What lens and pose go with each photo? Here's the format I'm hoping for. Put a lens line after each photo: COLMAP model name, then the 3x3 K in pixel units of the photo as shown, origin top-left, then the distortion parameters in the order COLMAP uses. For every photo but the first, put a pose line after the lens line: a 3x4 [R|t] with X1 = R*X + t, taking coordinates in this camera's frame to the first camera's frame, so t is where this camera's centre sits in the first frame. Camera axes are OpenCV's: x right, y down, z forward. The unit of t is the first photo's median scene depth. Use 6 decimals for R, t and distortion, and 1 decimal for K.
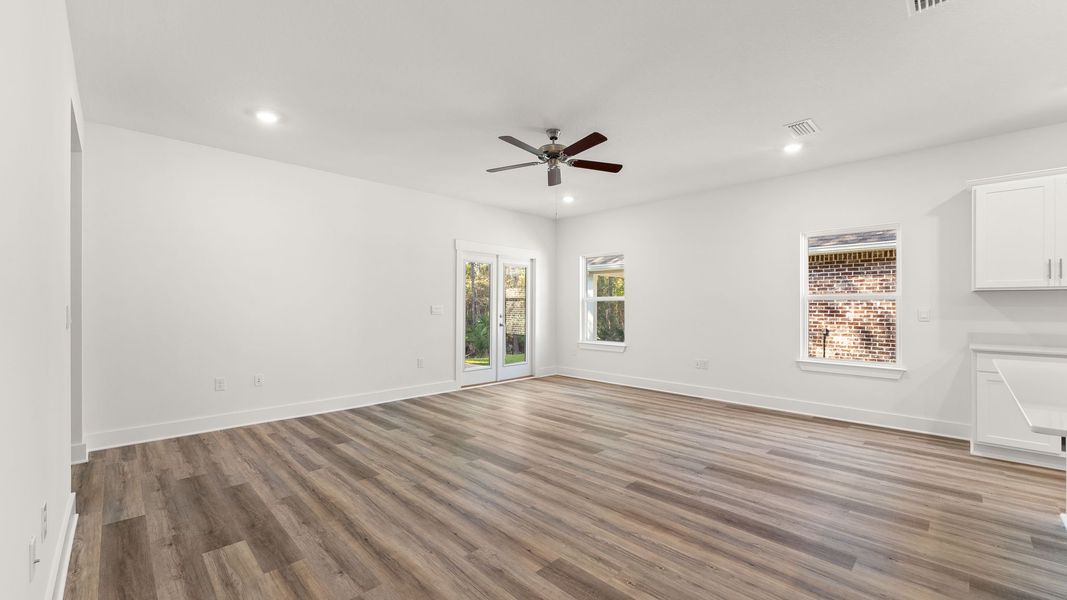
lens RADIAL K [[427.4, 0, 533.7], [0, 427.4, 304.3], [0, 0, 1]] dist [0.002260, 0.000100]
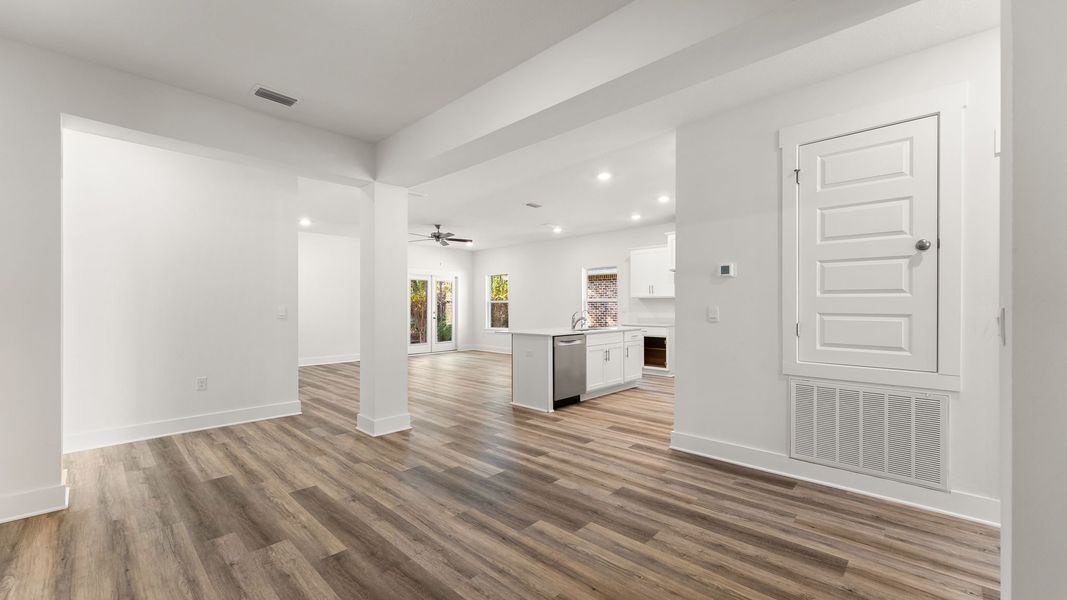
lens RADIAL K [[431.4, 0, 533.2], [0, 431.4, 305.7], [0, 0, 1]] dist [0.001916, 0.000049]
pose [[0.999666, -0.001385, 0.025815, 0.443980], [0.001395, 0.999999, -0.000355, 0.004866], [-0.025814, 0.000391, 0.999667, -1.128798]]
